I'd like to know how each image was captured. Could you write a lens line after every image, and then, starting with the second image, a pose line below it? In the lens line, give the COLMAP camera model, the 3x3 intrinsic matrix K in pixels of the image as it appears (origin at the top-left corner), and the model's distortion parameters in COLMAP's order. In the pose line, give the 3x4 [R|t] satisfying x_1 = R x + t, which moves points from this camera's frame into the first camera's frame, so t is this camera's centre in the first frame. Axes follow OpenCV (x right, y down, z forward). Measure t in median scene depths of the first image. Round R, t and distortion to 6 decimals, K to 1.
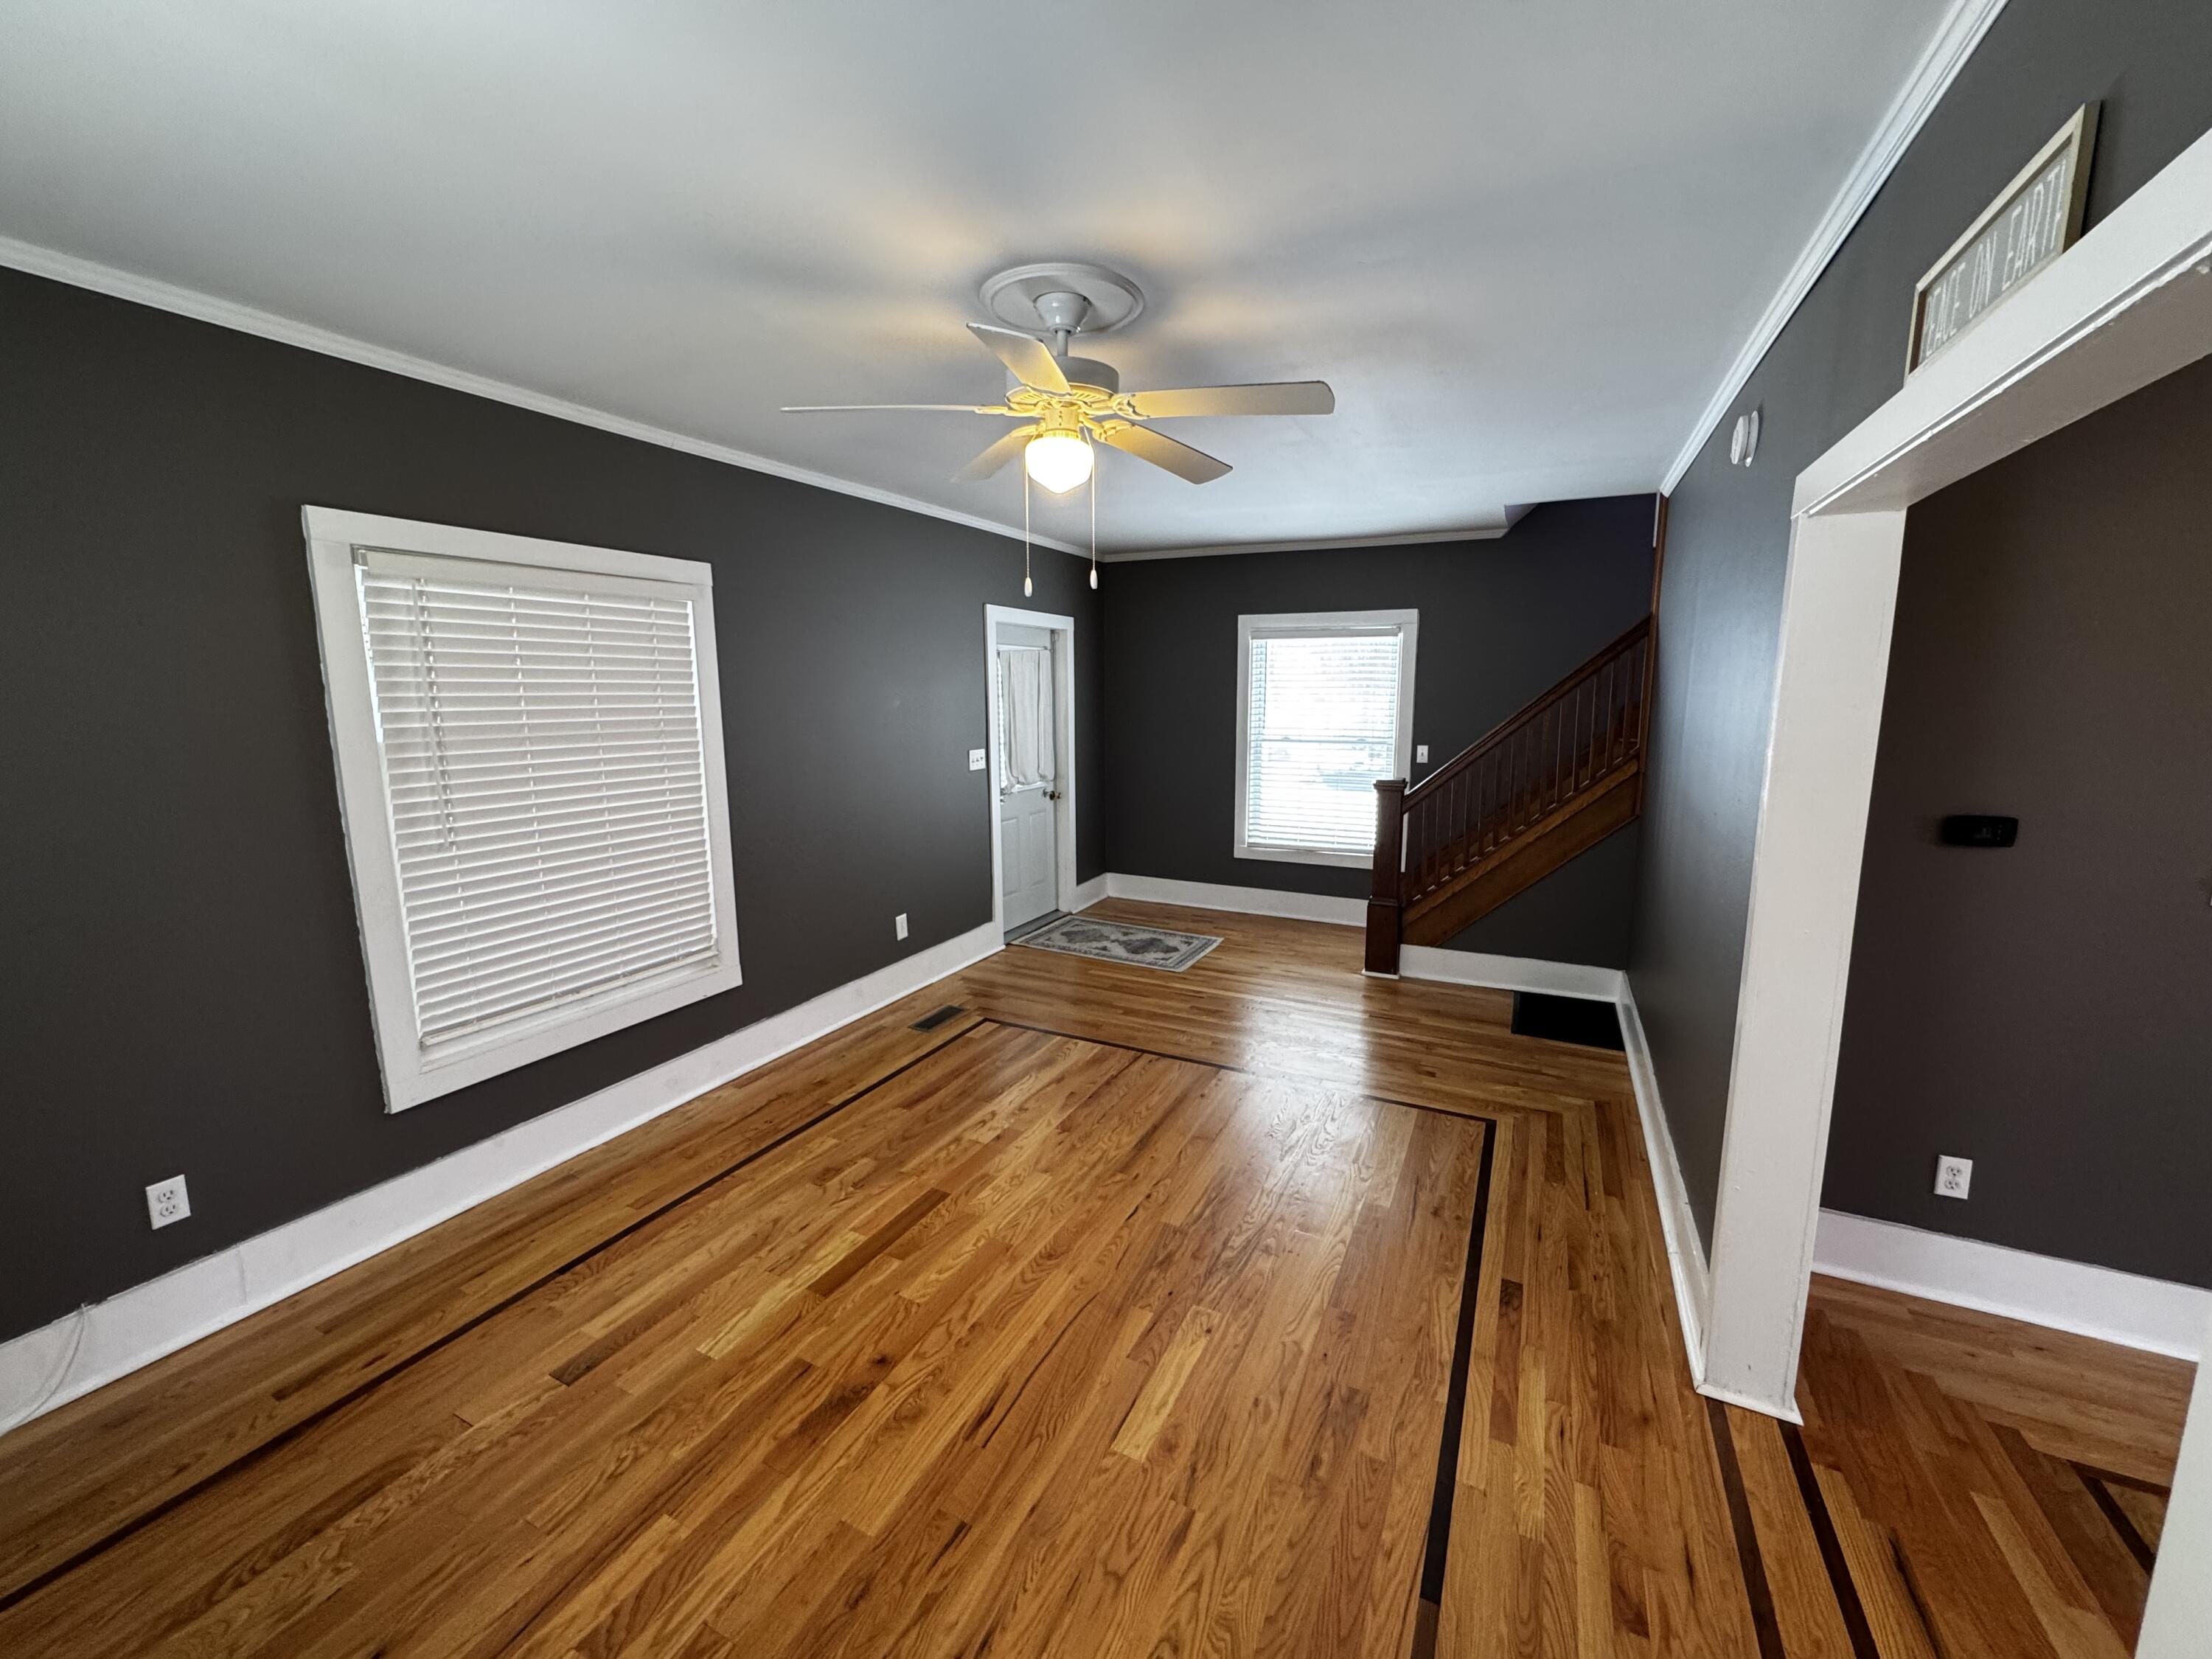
lens RADIAL K [[882.3, 0, 1111.2], [0, 882.3, 826.6], [0, 0, 1]] dist [-0.000518, -0.001067]
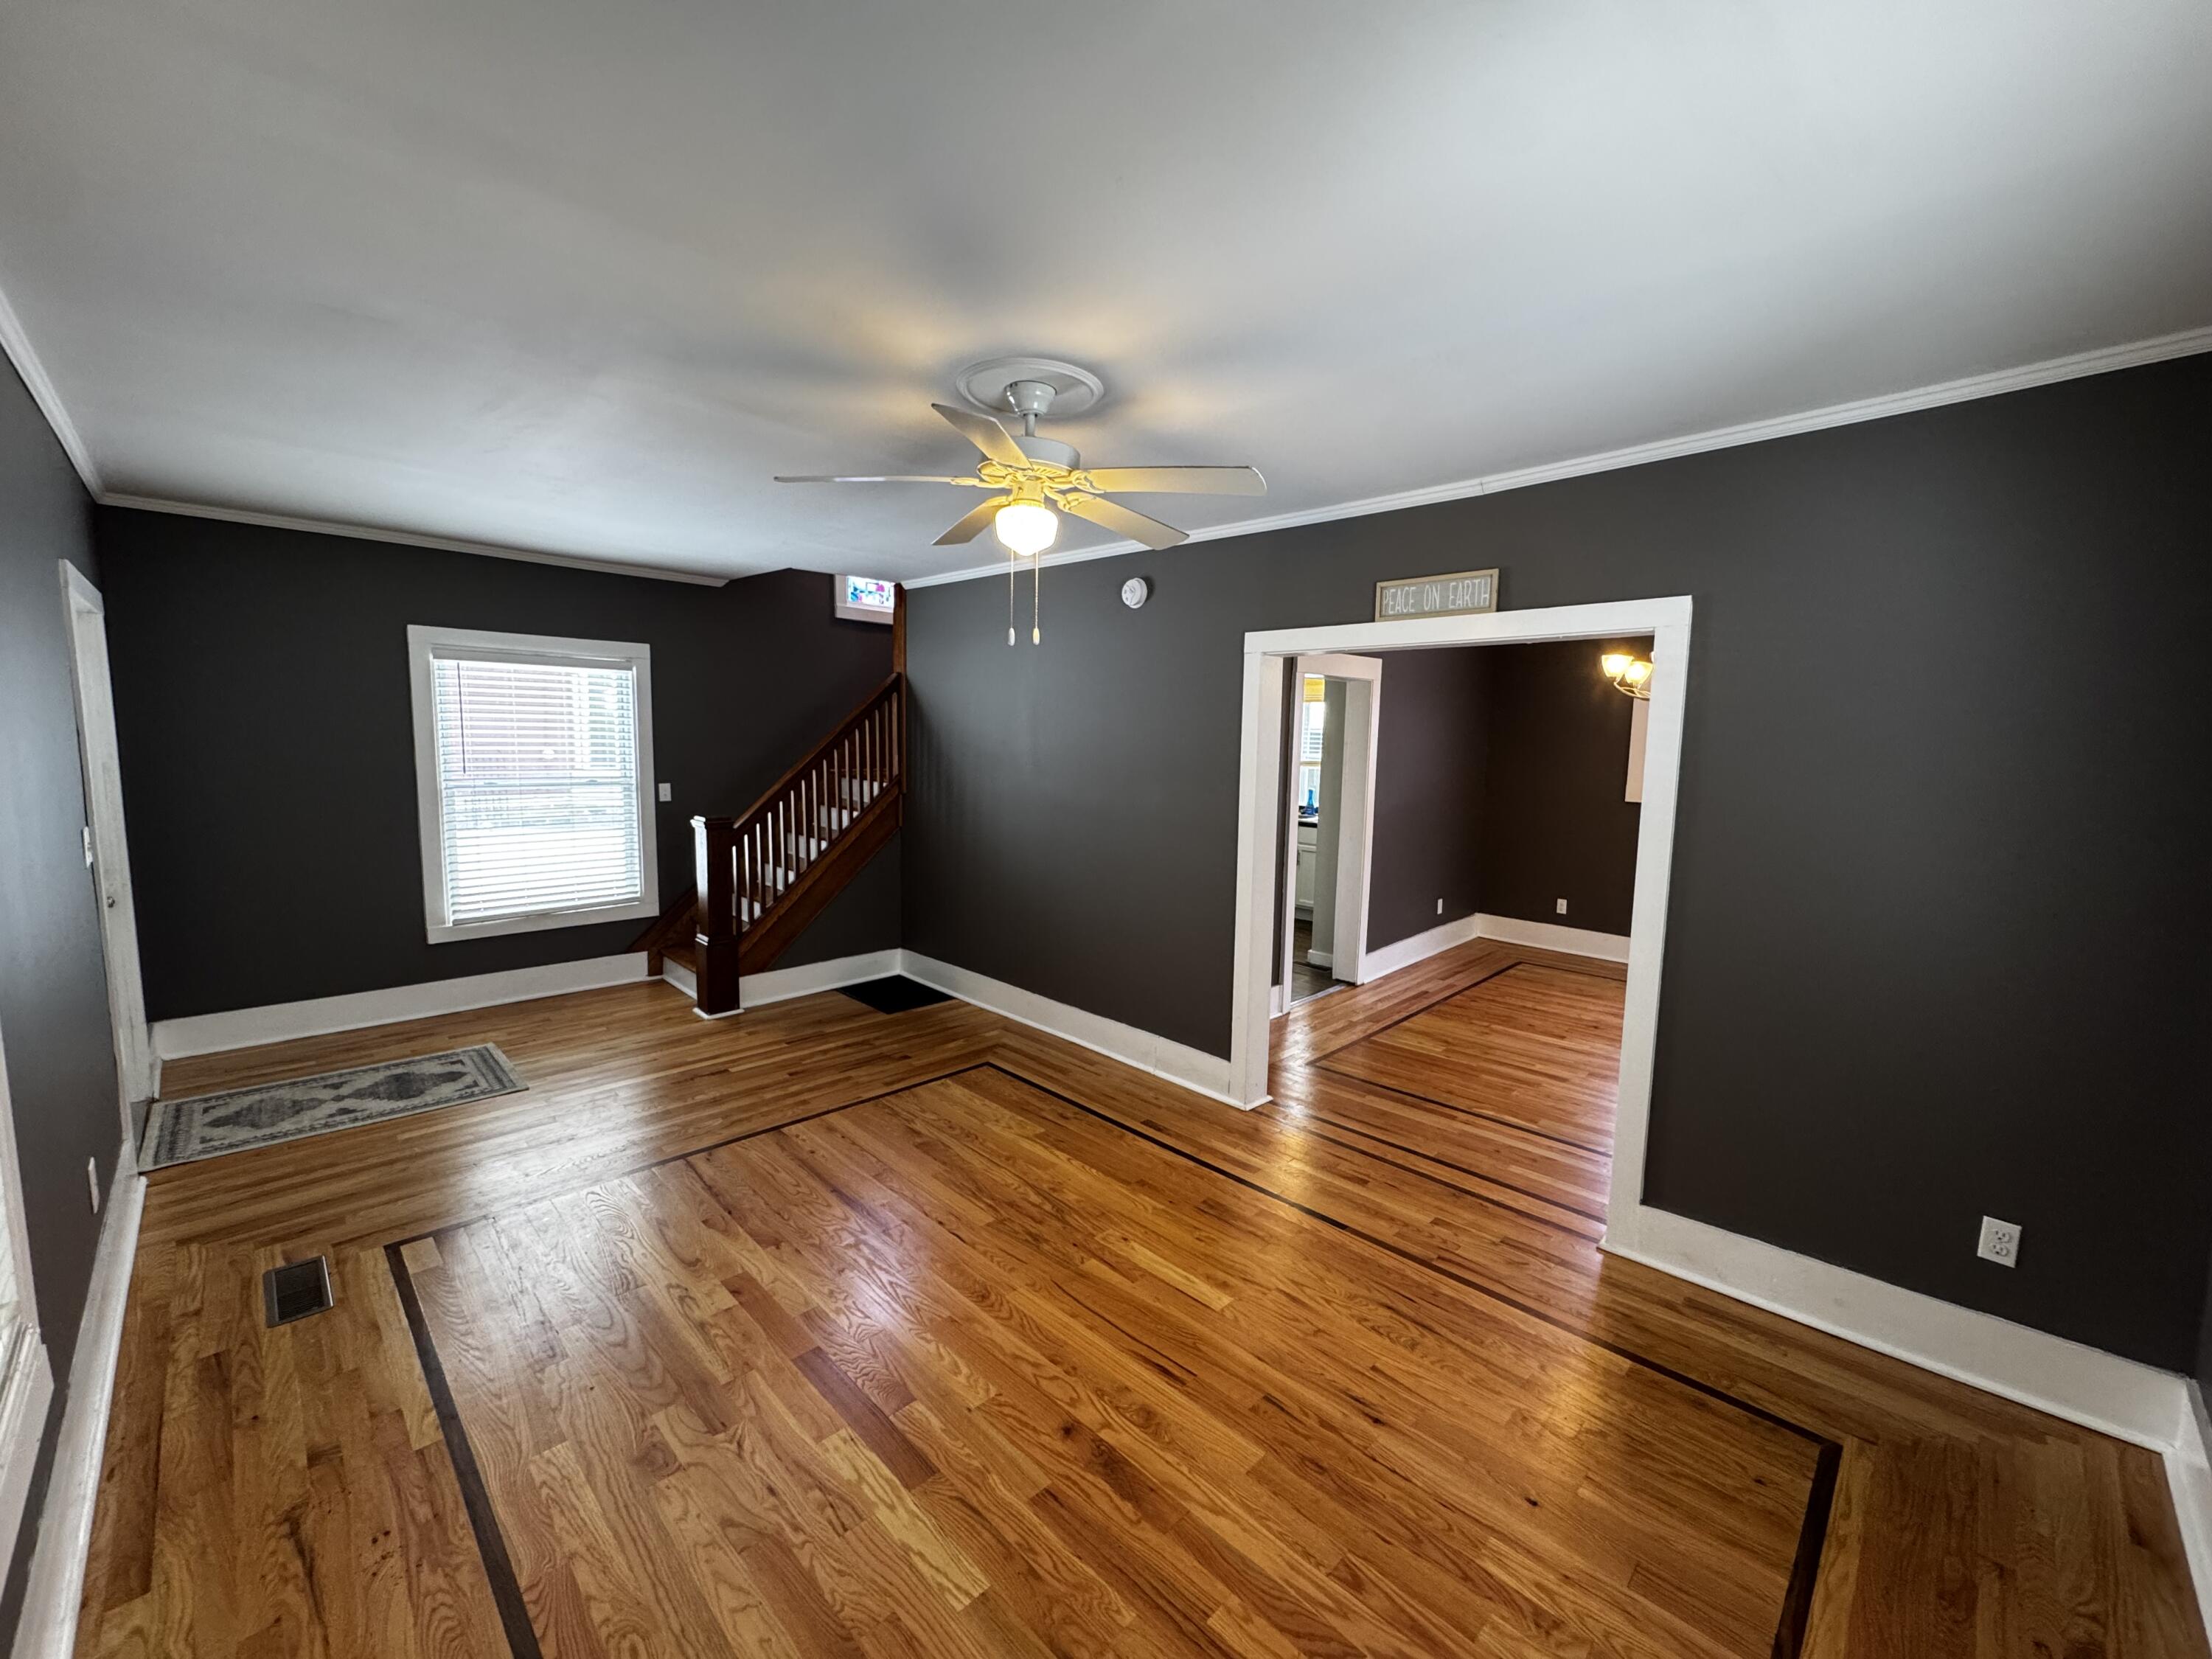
lens RADIAL K [[882.3, 0, 1104.8], [0, 882.3, 828.0], [0, 0, 1]] dist [-0.000518, -0.001067]
pose [[0.318790, -0.094716, 0.943081, -0.548378], [0.127810, 0.990203, 0.056245, -0.046579], [-0.939169, 0.102605, 0.327772, 0.291562]]
